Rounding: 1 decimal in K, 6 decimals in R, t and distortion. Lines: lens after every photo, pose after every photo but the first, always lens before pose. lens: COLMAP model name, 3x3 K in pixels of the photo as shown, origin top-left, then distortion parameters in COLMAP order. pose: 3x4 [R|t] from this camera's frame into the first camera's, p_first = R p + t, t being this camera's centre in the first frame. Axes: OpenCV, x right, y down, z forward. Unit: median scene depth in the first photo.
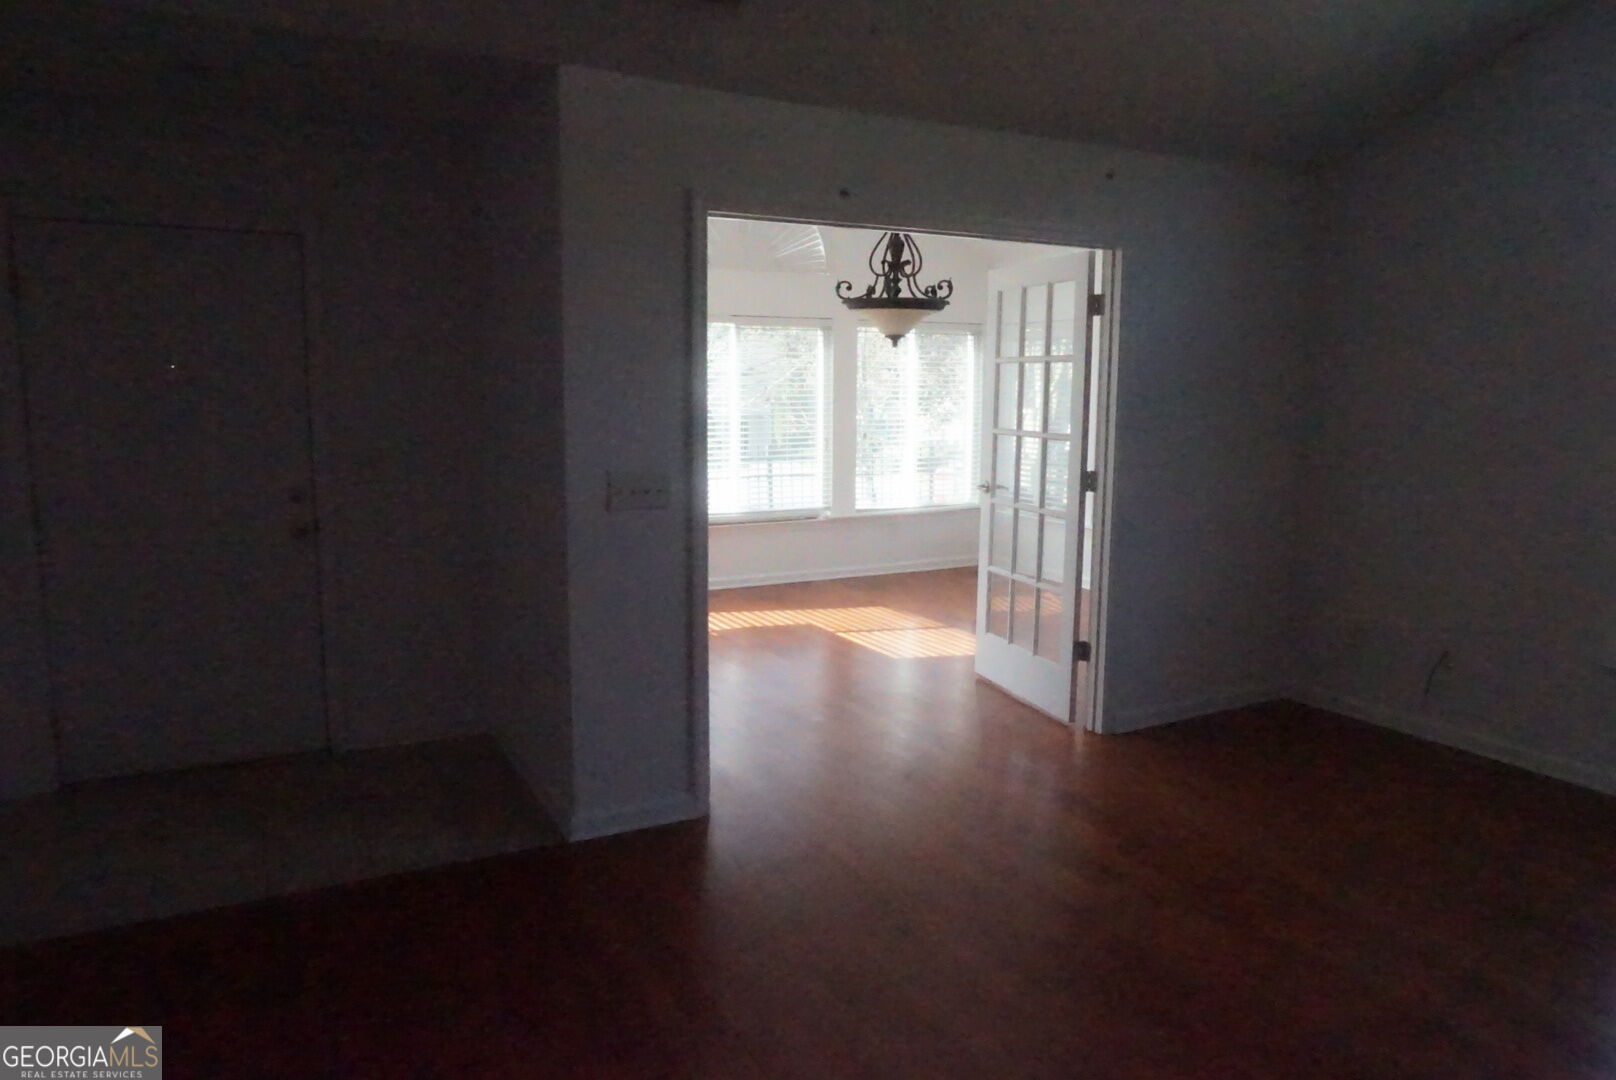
lens RADIAL K [[1080.5, 0, 806.1], [0, 1080.5, 533.5], [0, 0, 1]] dist [-0.032921, 0.000110]
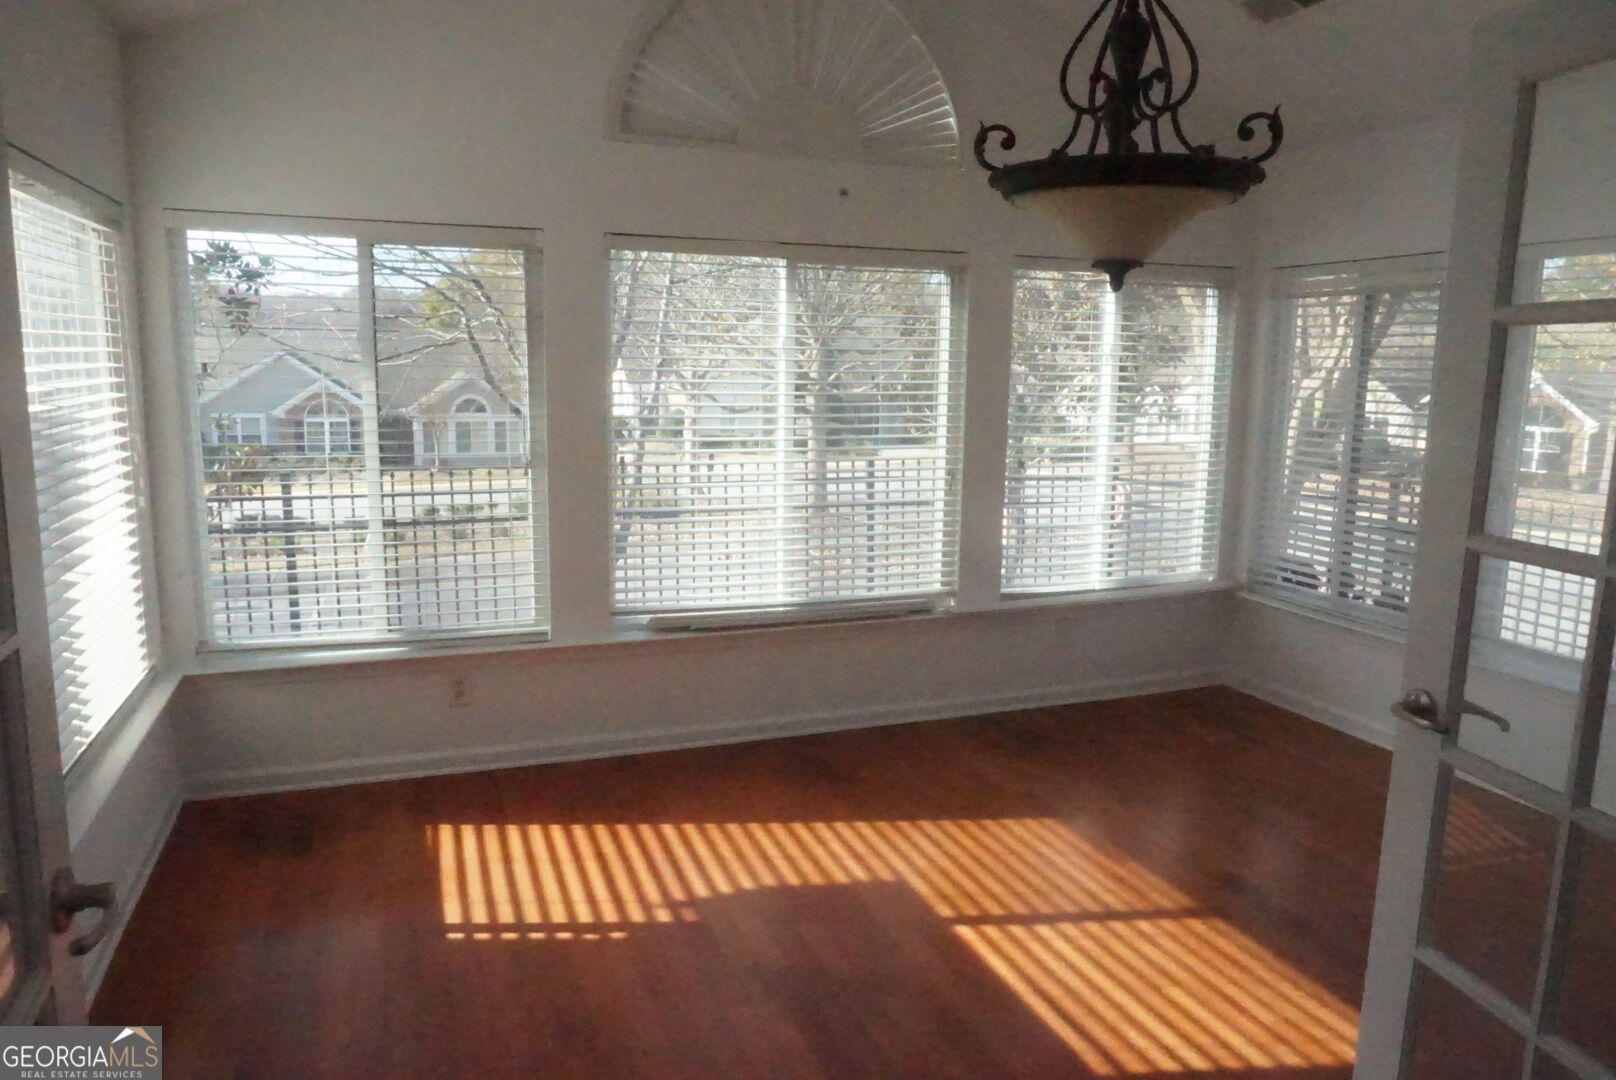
lens RADIAL K [[1080.5, 0, 806.1], [0, 1080.5, 533.5], [0, 0, 1]] dist [-0.032921, 0.000110]
pose [[0.991979, 0.028253, -0.123201, 0.018374], [-0.025788, 0.999435, 0.021558, -0.086278], [0.123740, -0.018208, 0.992148, 0.580496]]
